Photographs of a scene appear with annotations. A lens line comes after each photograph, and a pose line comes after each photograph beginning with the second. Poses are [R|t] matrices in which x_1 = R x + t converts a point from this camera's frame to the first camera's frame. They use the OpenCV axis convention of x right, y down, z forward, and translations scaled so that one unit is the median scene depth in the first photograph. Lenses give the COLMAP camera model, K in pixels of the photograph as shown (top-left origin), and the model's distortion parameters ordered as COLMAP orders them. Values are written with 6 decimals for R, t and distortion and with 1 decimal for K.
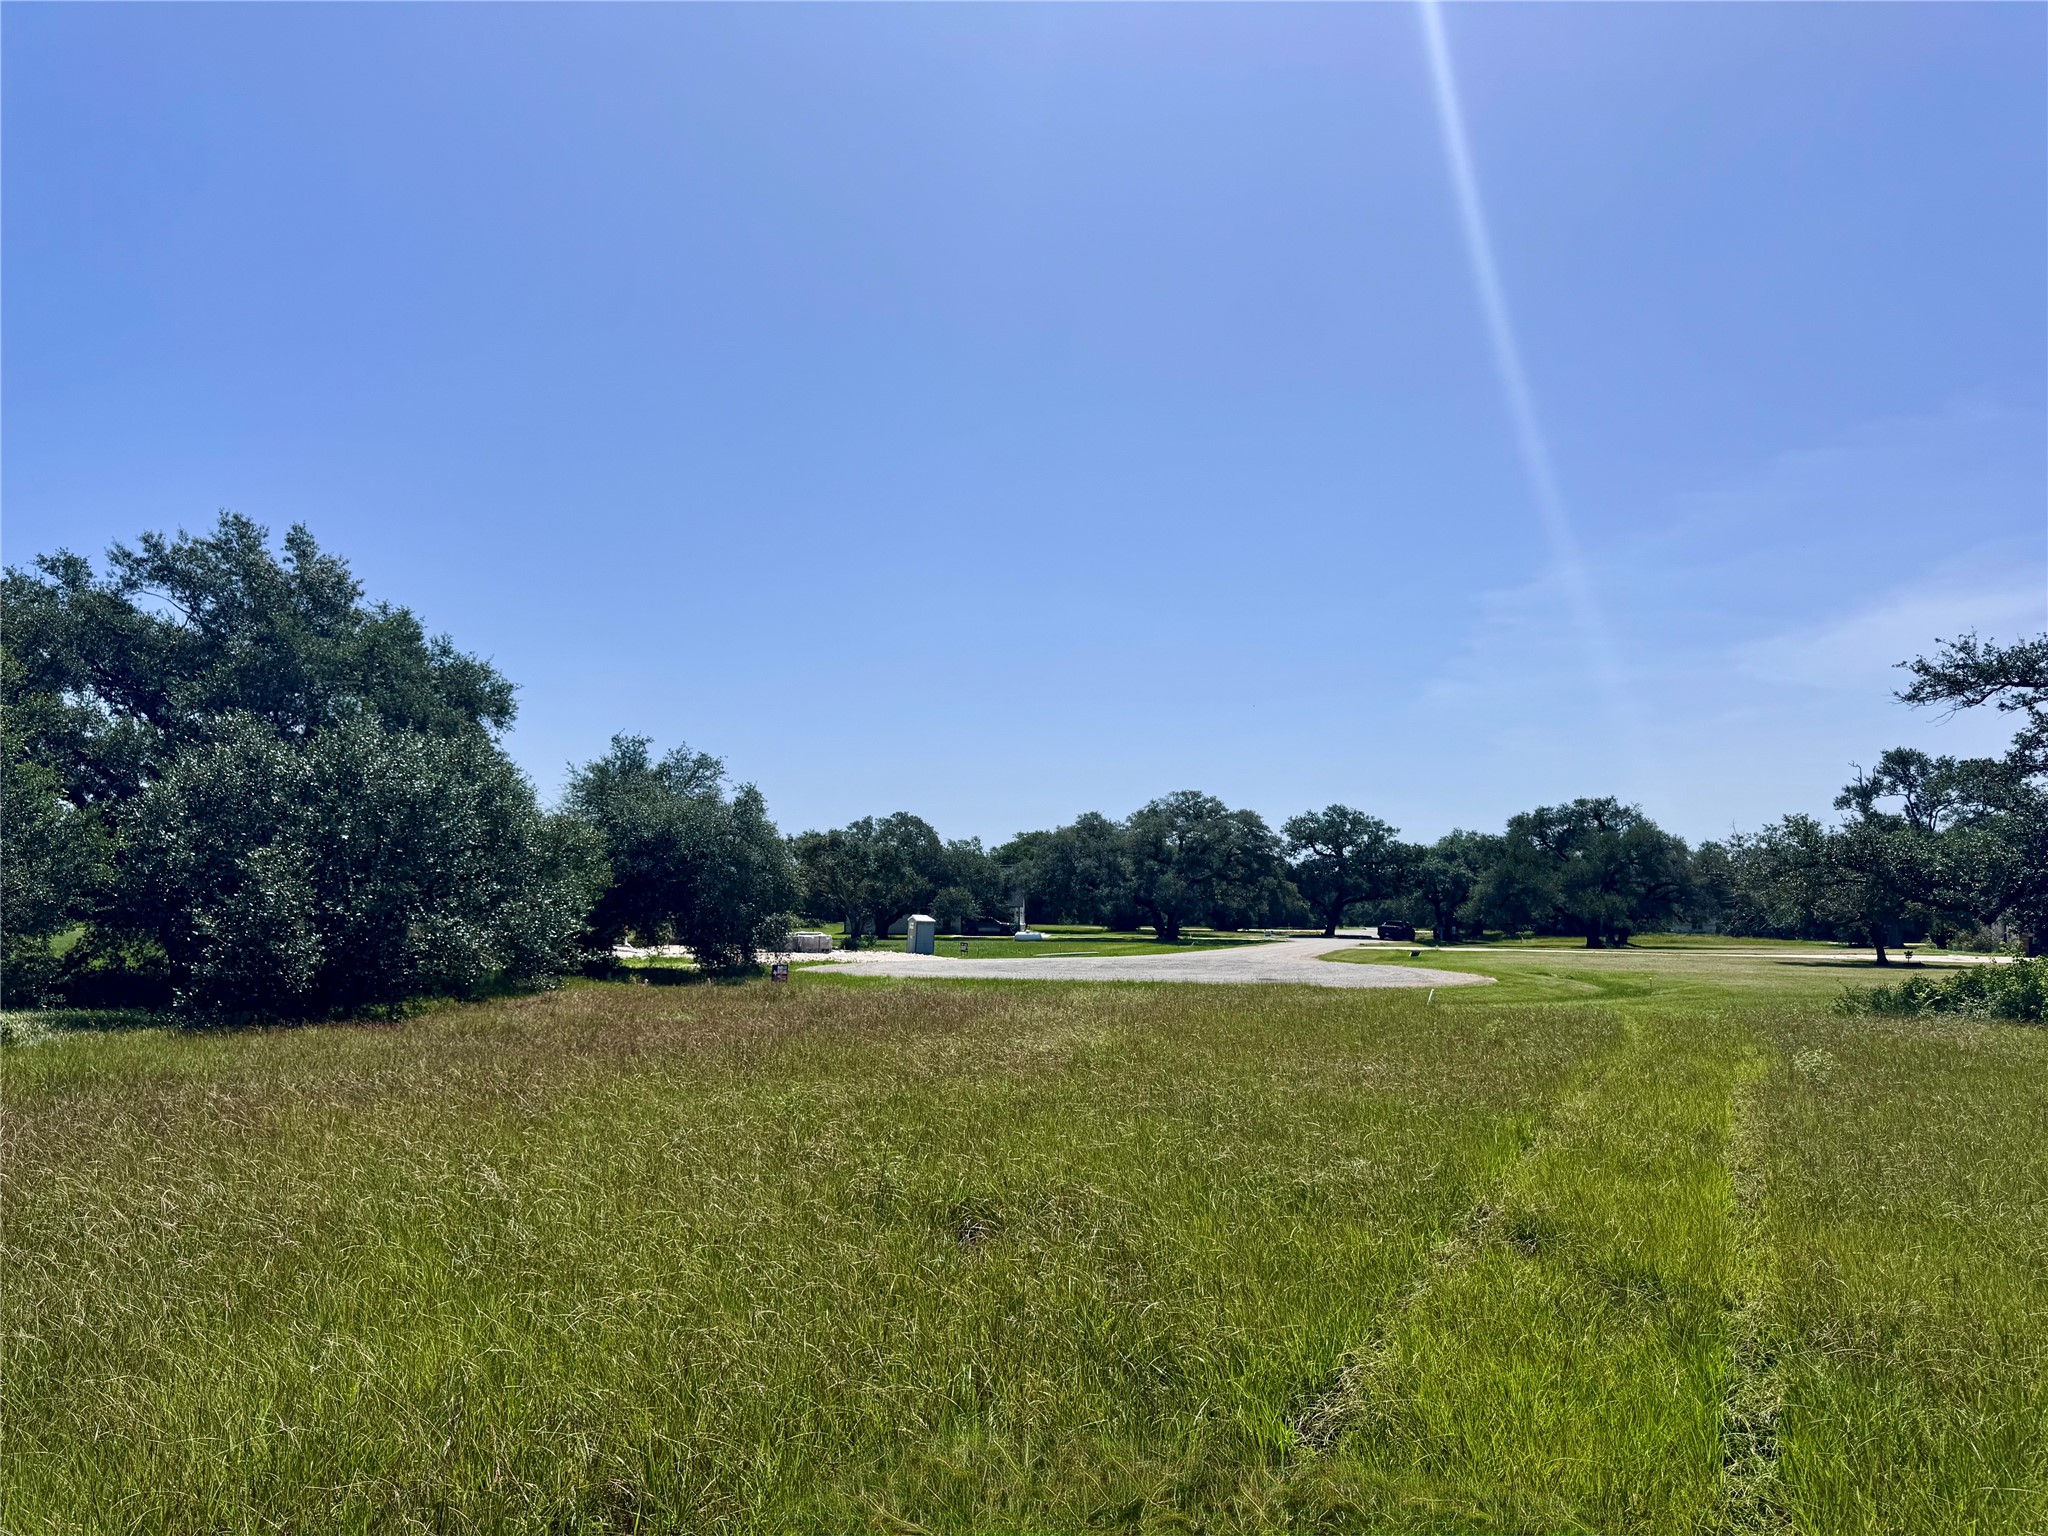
lens RADIAL K [[1507.0, 0, 1021.4], [0, 1507.0, 787.2], [0, 0, 1]] dist [0.126377, -0.223518]
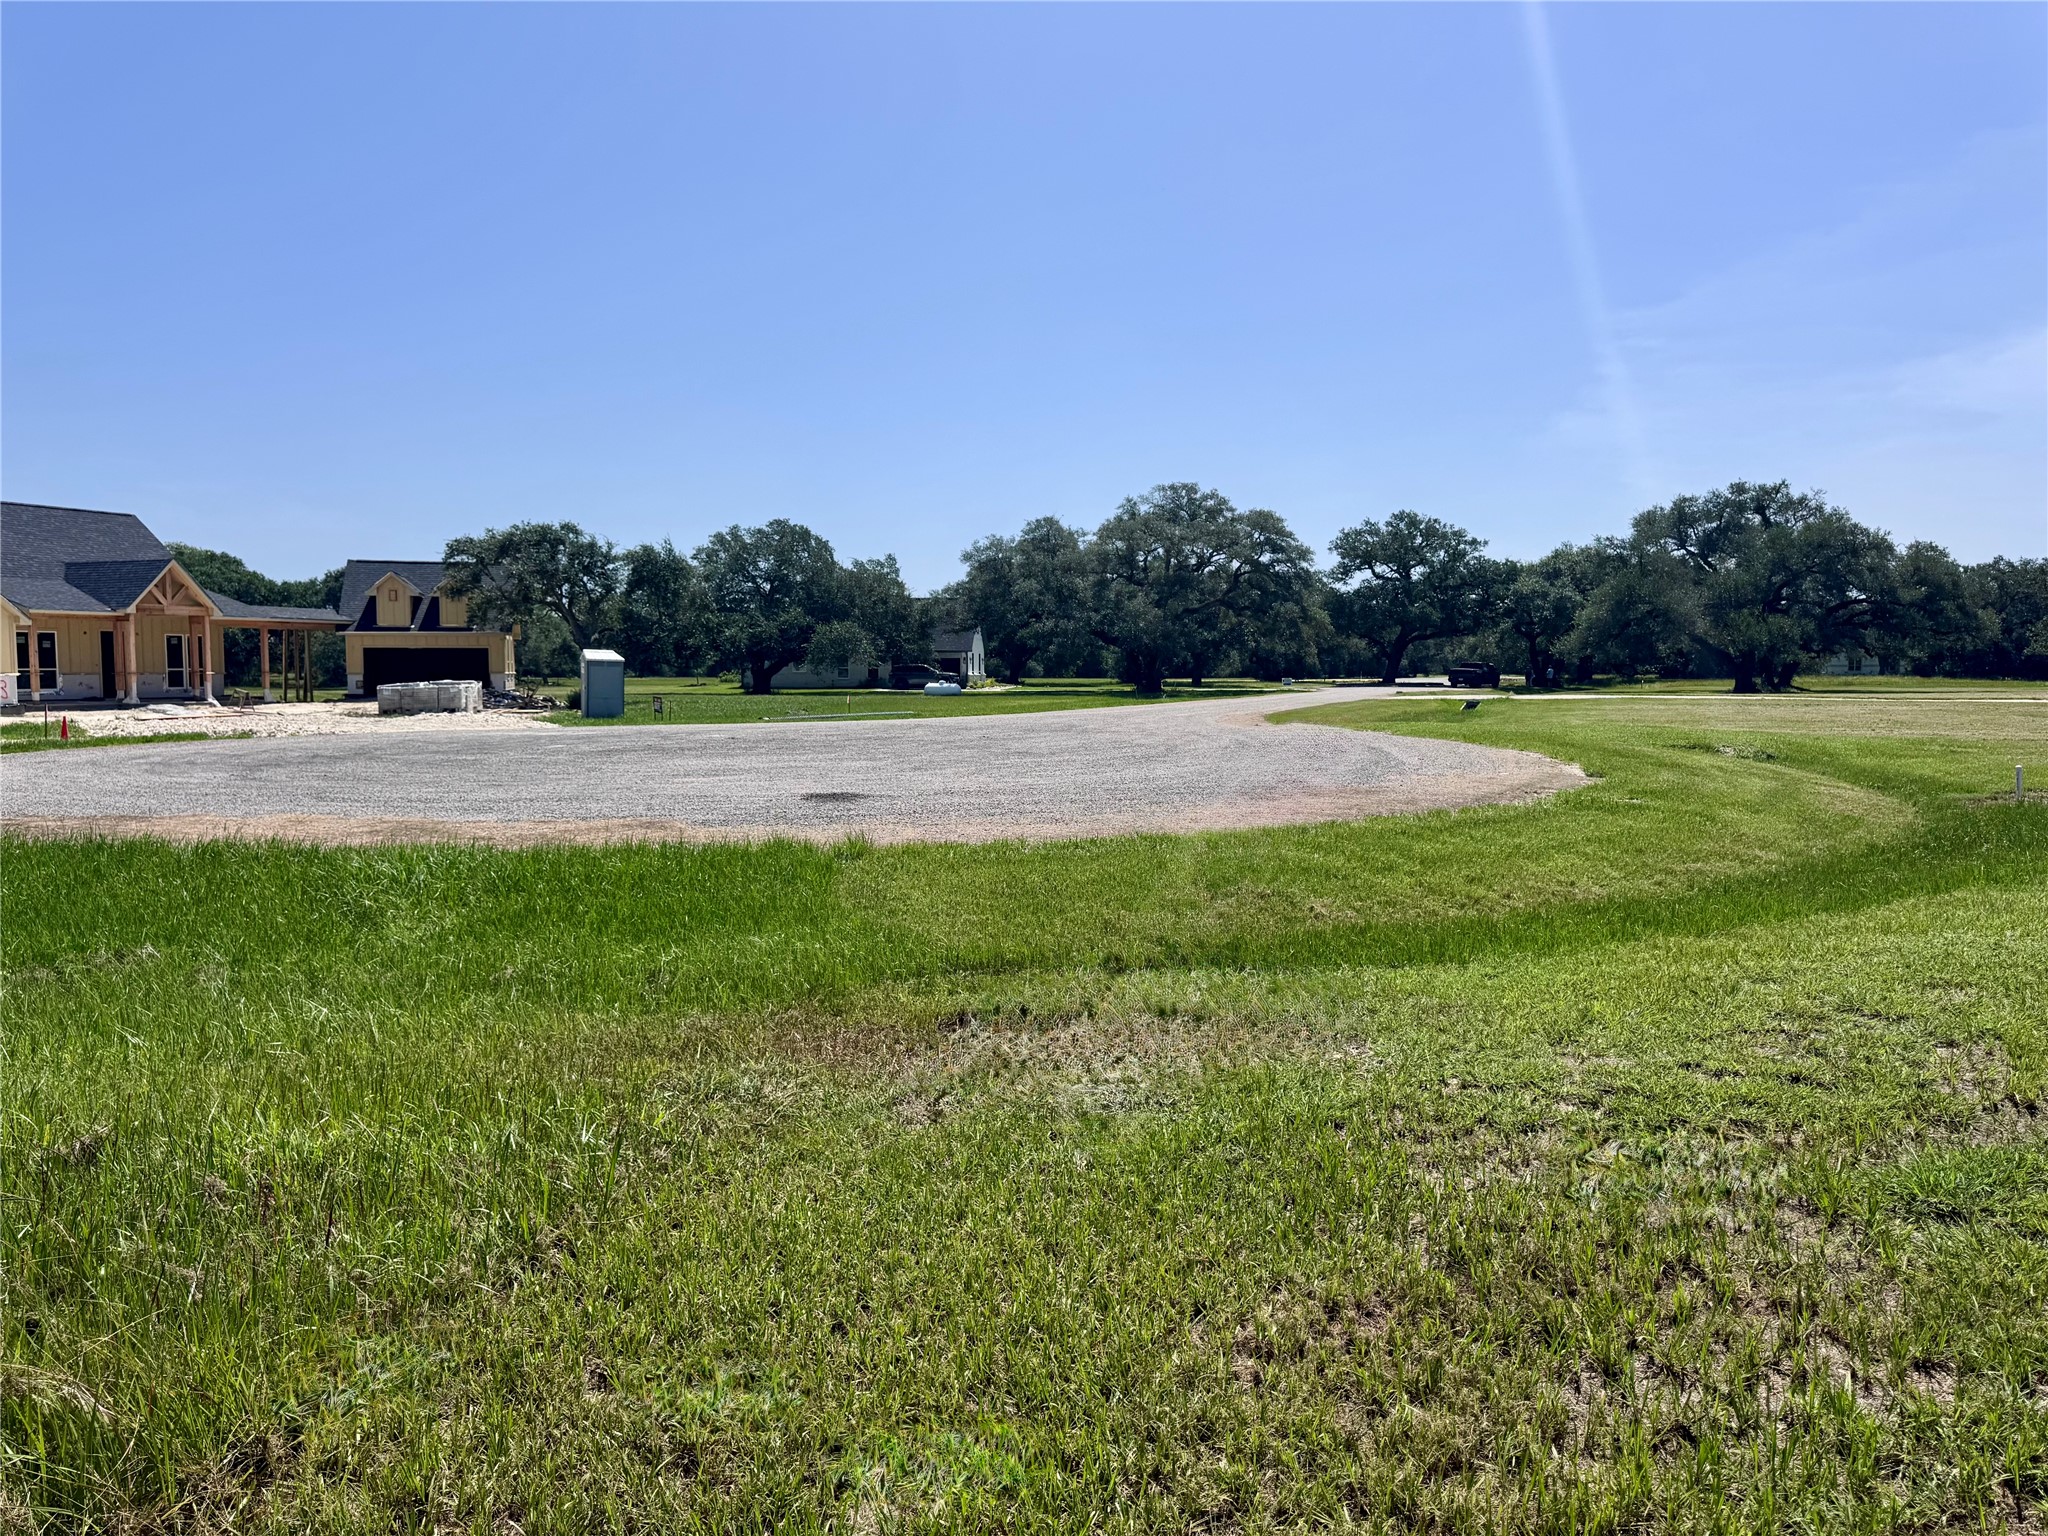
lens RADIAL K [[1502.9, 0, 1032.7], [0, 1502.9, 800.3], [0, 0, 1]] dist [0.138164, -0.253705]
pose [[0.997993, -0.006484, -0.062999, 0.080763], [0.017042, 0.985548, 0.168535, 0.026832], [0.060996, -0.169271, 0.983680, 0.249941]]
